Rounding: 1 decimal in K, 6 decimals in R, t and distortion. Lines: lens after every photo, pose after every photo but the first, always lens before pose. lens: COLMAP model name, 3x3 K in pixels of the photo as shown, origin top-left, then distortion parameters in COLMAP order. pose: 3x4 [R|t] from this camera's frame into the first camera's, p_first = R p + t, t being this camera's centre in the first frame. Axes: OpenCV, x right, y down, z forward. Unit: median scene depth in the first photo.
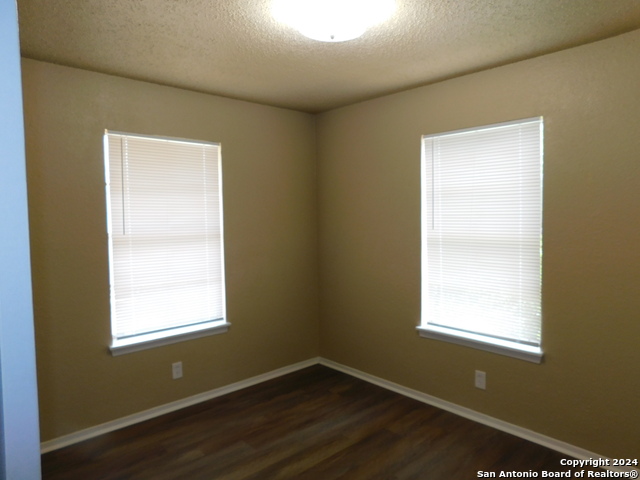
lens RADIAL K [[434.8, 0, 320.0], [0, 434.8, 240.0], [0, 0, 1]] dist [-0.000699, -0.001482]
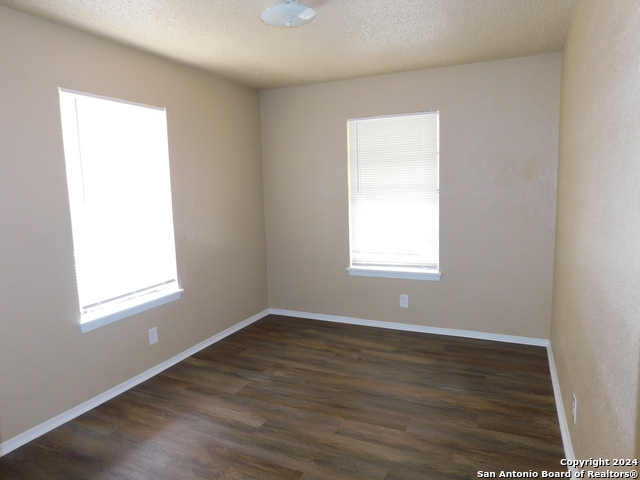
lens RADIAL K [[434.8, 0, 320.0], [0, 434.8, 240.0], [0, 0, 1]] dist [-0.000699, -0.001482]
pose [[0.877739, -0.063626, 0.474895, -0.459529], [0.036678, 0.997158, 0.065807, 0.023546], [-0.477732, -0.040343, 0.877579, -0.071193]]
